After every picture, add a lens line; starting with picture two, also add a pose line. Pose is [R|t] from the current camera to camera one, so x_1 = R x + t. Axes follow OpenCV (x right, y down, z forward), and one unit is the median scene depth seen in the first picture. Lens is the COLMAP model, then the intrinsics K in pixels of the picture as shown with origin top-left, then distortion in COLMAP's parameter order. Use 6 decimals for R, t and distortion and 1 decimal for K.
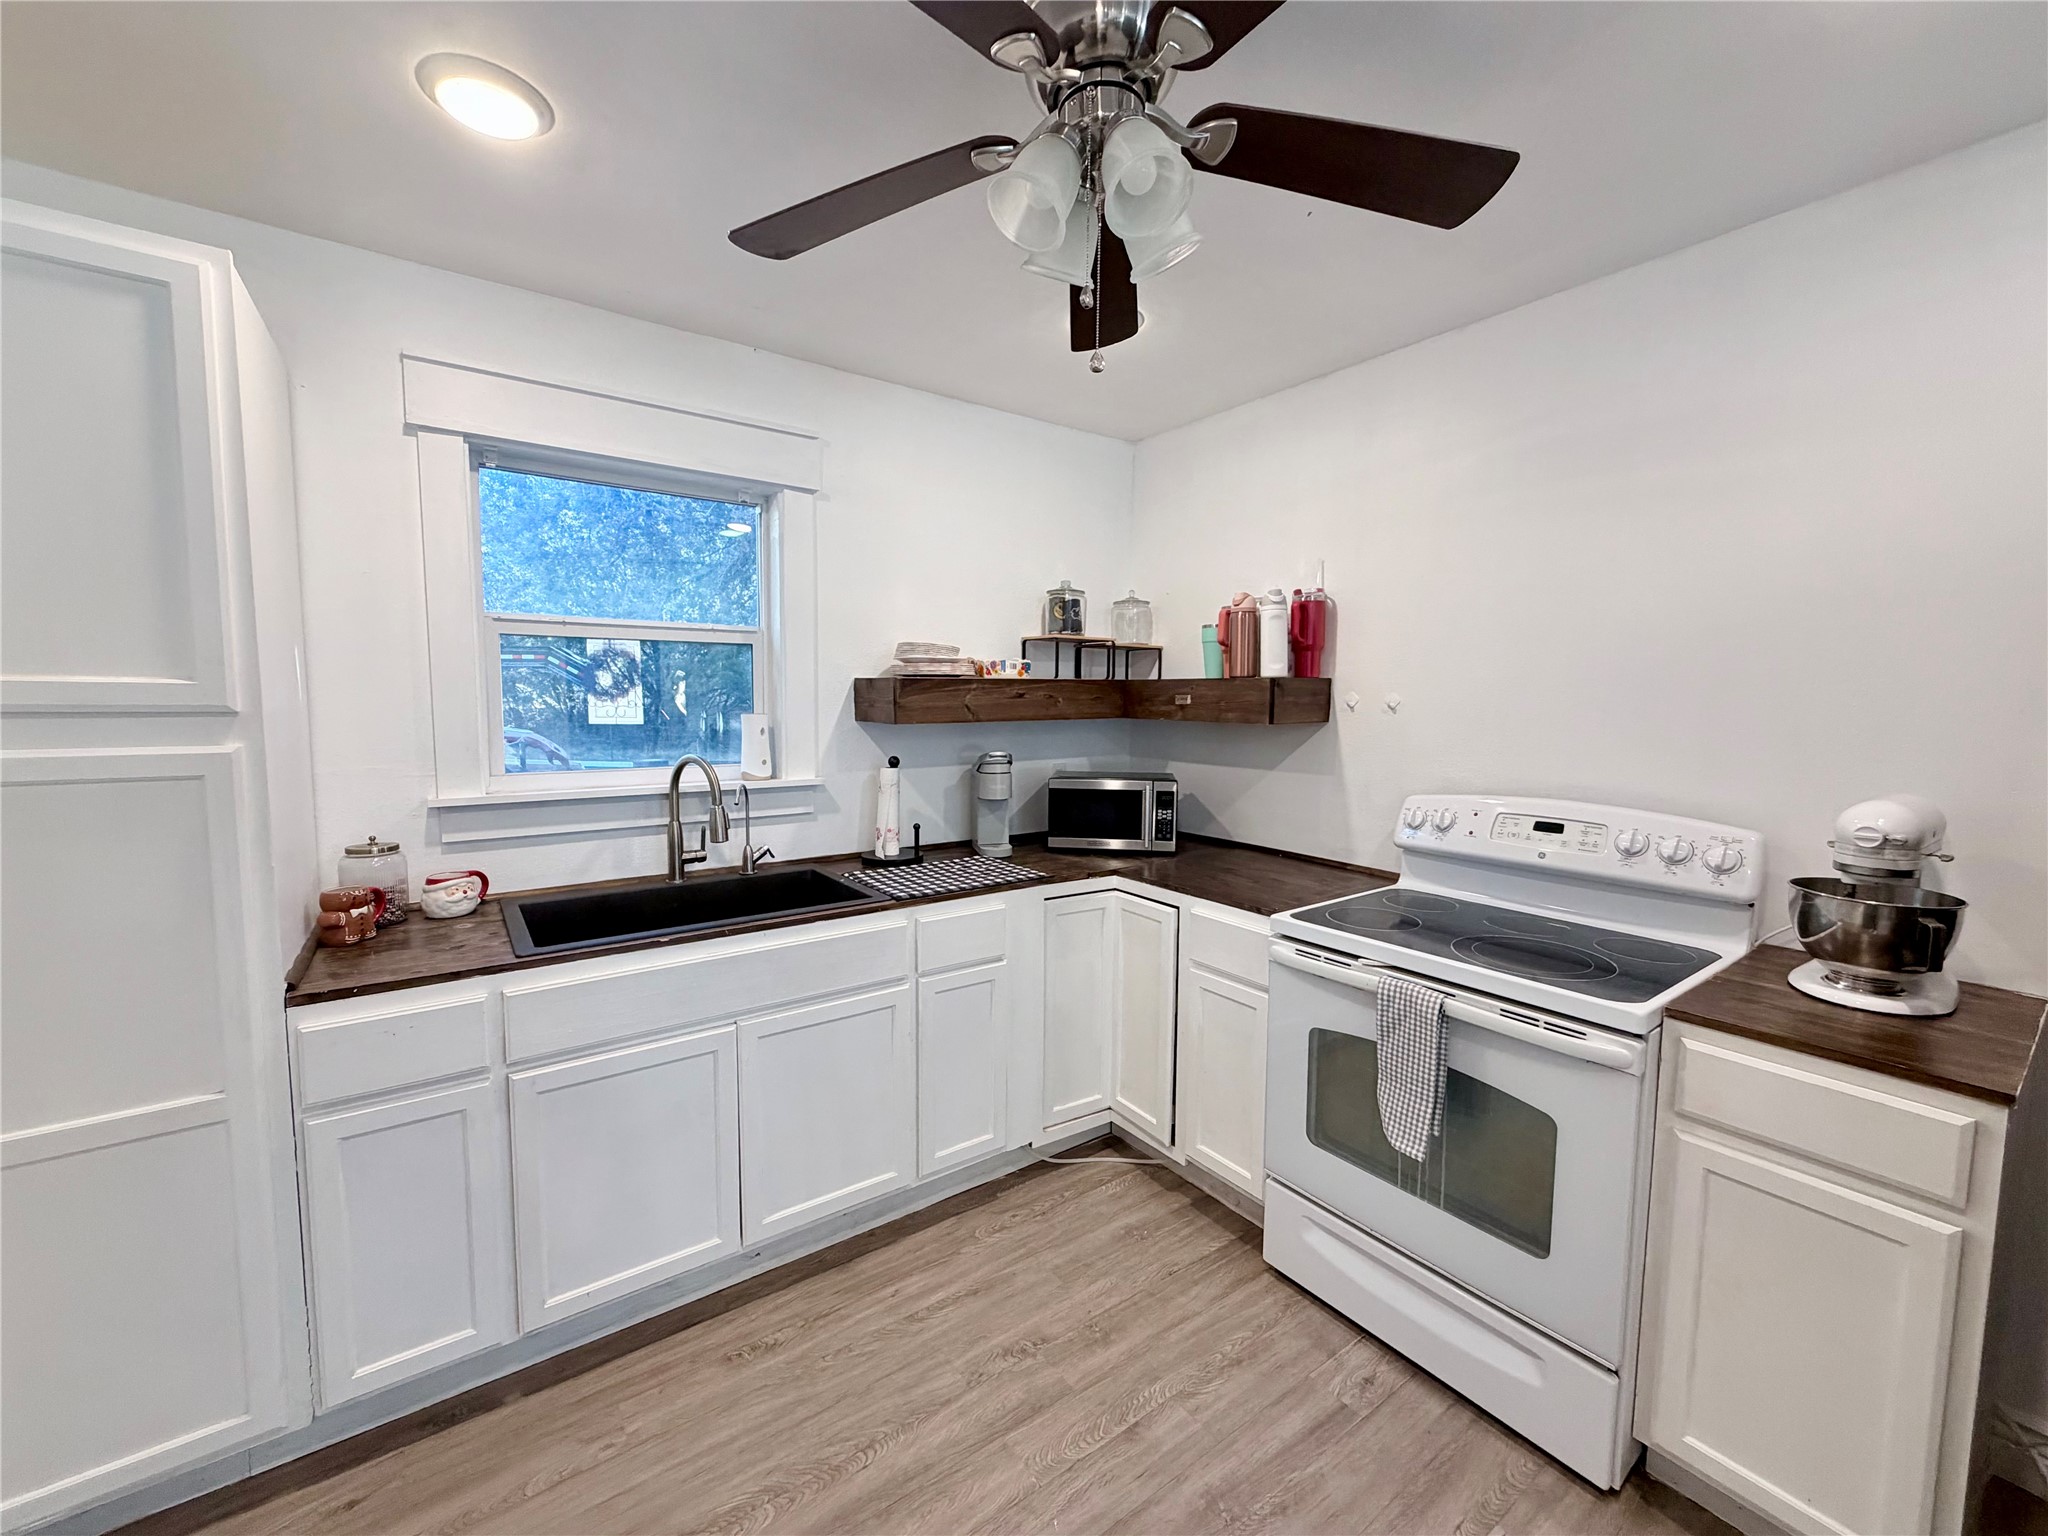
lens RADIAL K [[817.4, 0, 1016.7], [0, 817.4, 765.2], [0, 0, 1]] dist [0.000531, 0.000071]
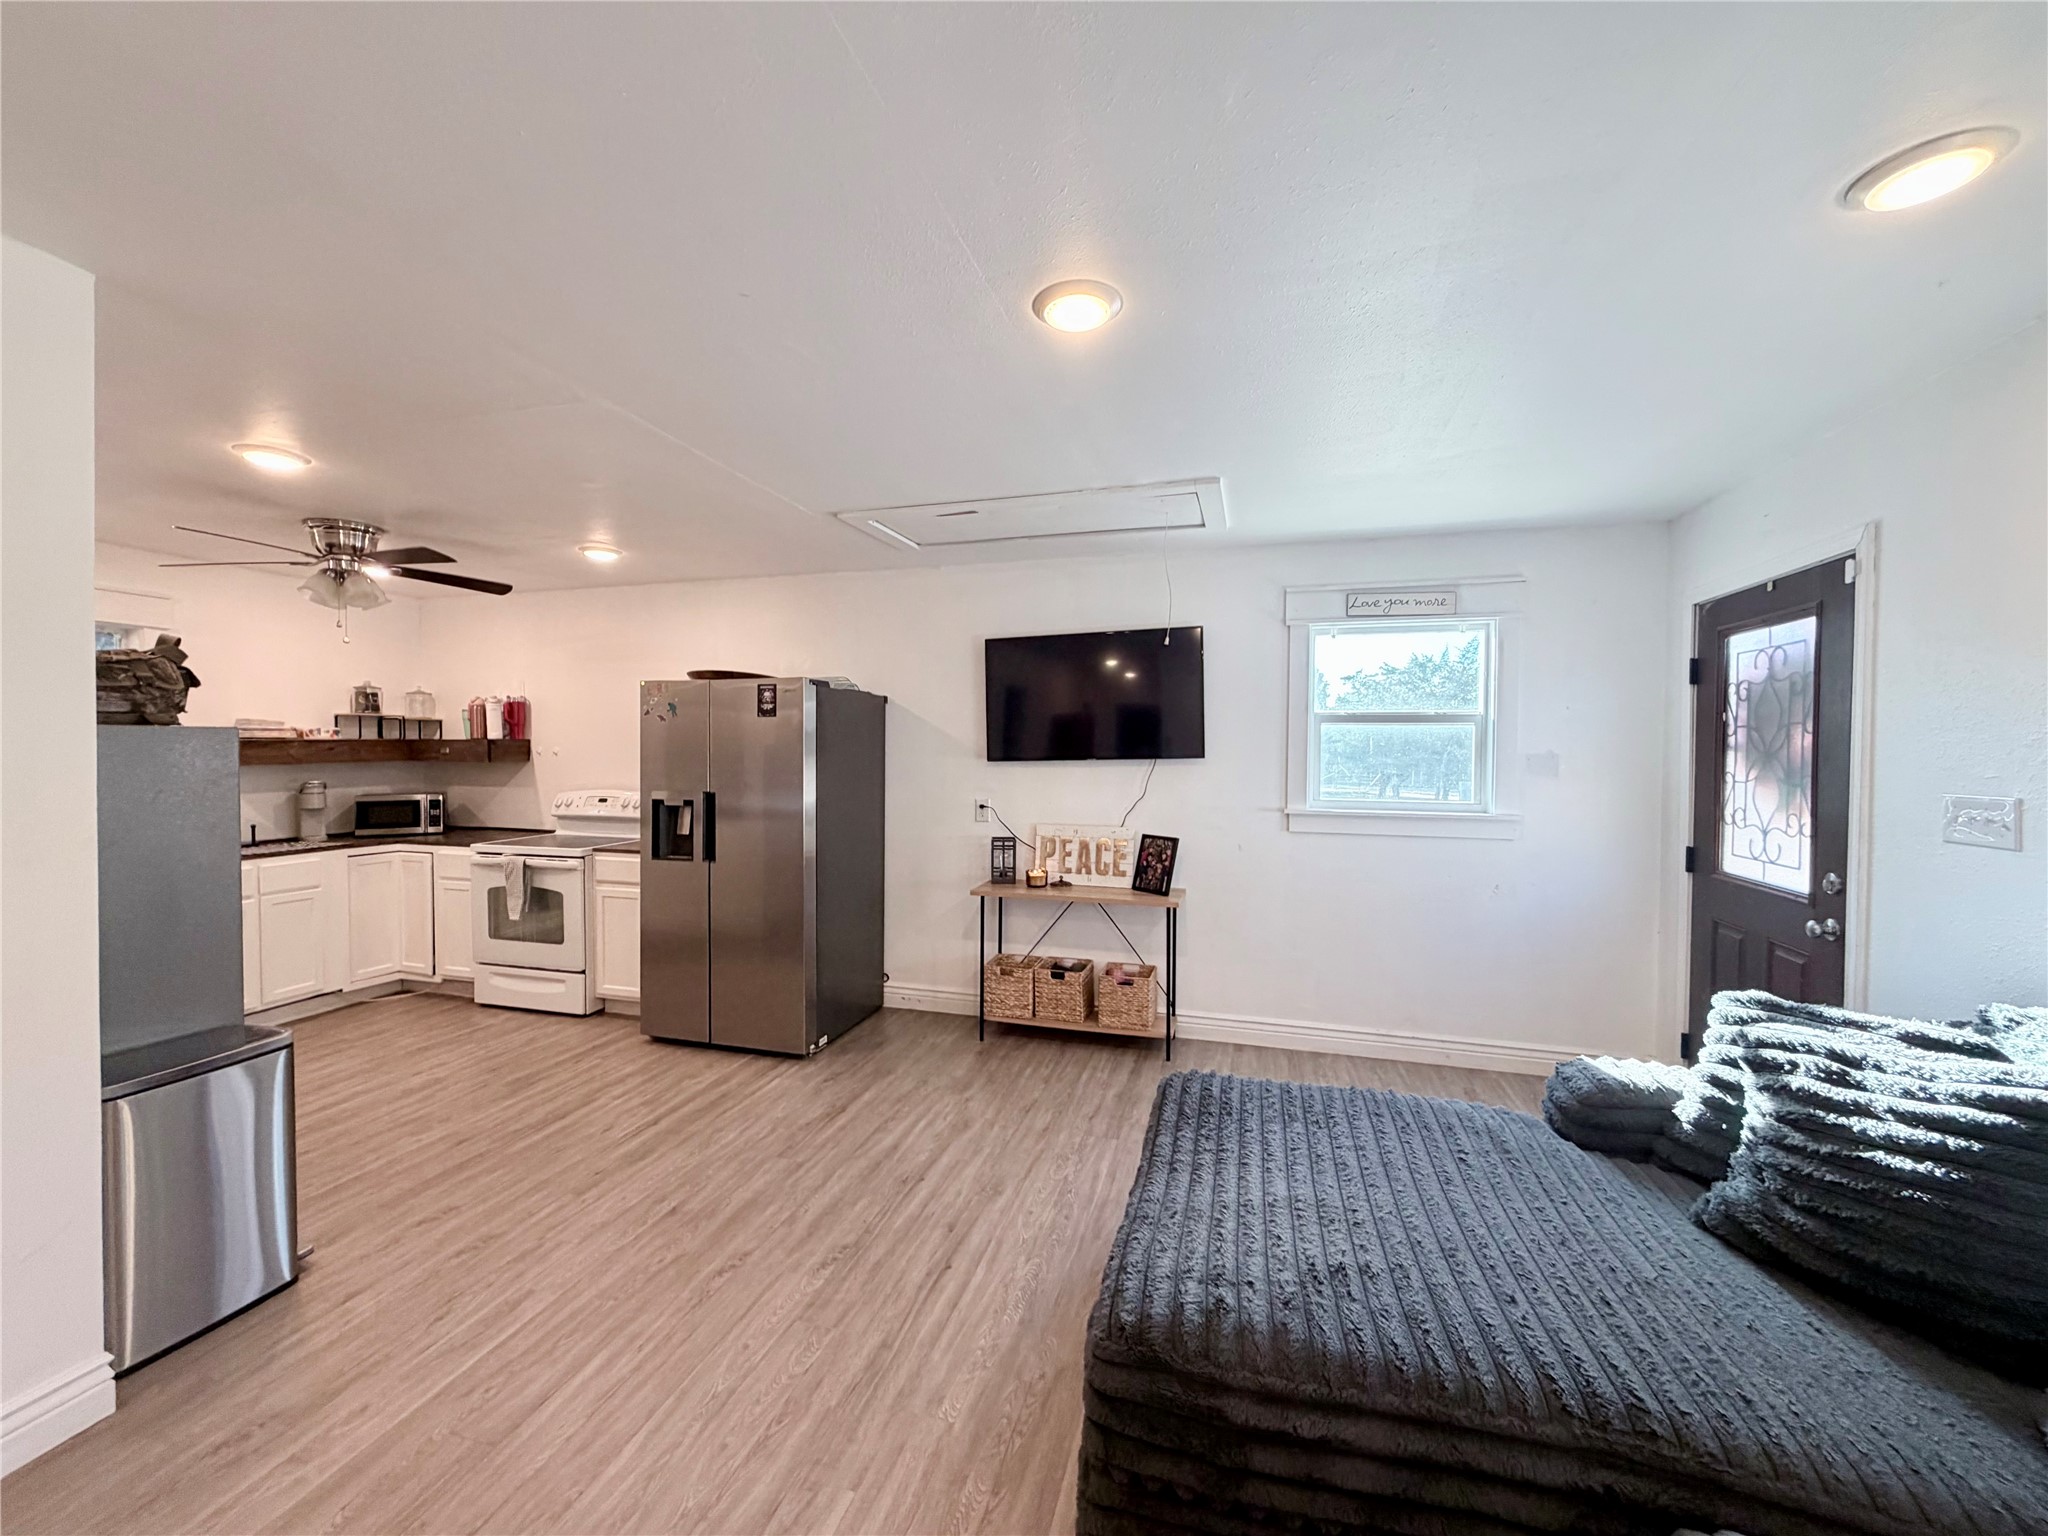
lens RADIAL K [[817.4, 0, 1016.7], [0, 817.4, 765.2], [0, 0, 1]] dist [0.000531, 0.000071]
pose [[0.786247, -0.019001, 0.617620, 0.084171], [0.054753, 0.997738, -0.039007, 0.109561], [-0.615482, 0.064486, 0.785508, -1.423550]]
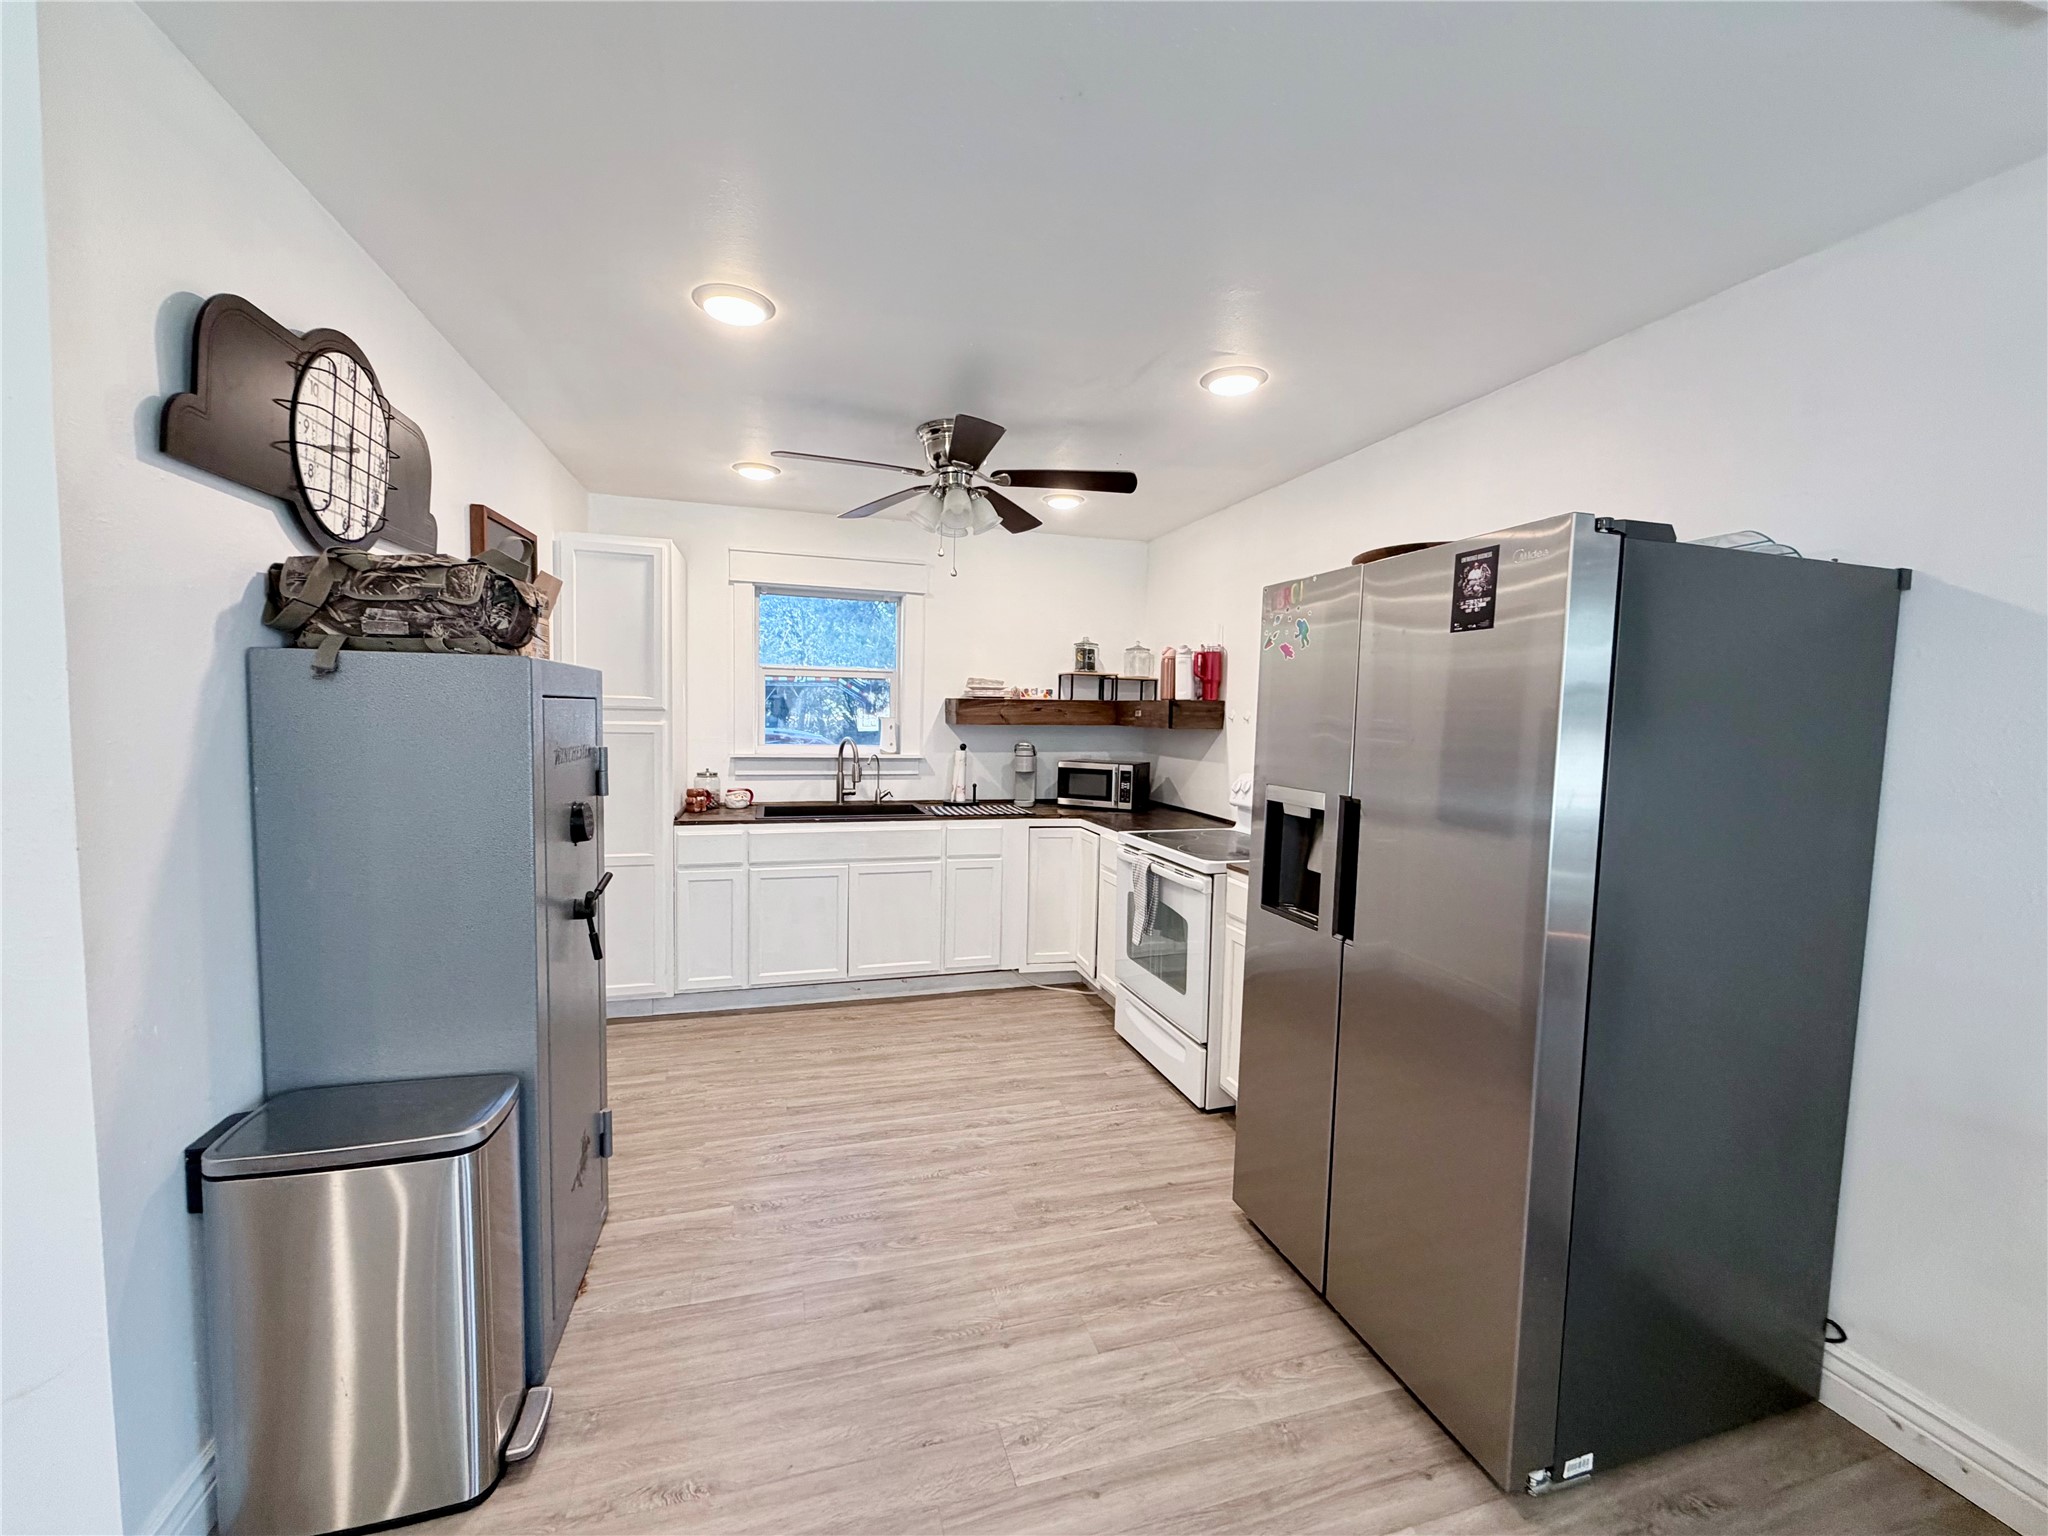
lens RADIAL K [[817.4, 0, 1016.7], [0, 817.4, 765.2], [0, 0, 1]] dist [0.000531, 0.000071]
pose [[0.947221, 0.033940, -0.318779, 0.542014], [-0.041495, 0.998995, -0.016937, 0.062358], [0.317884, 0.029271, 0.947678, -0.633864]]
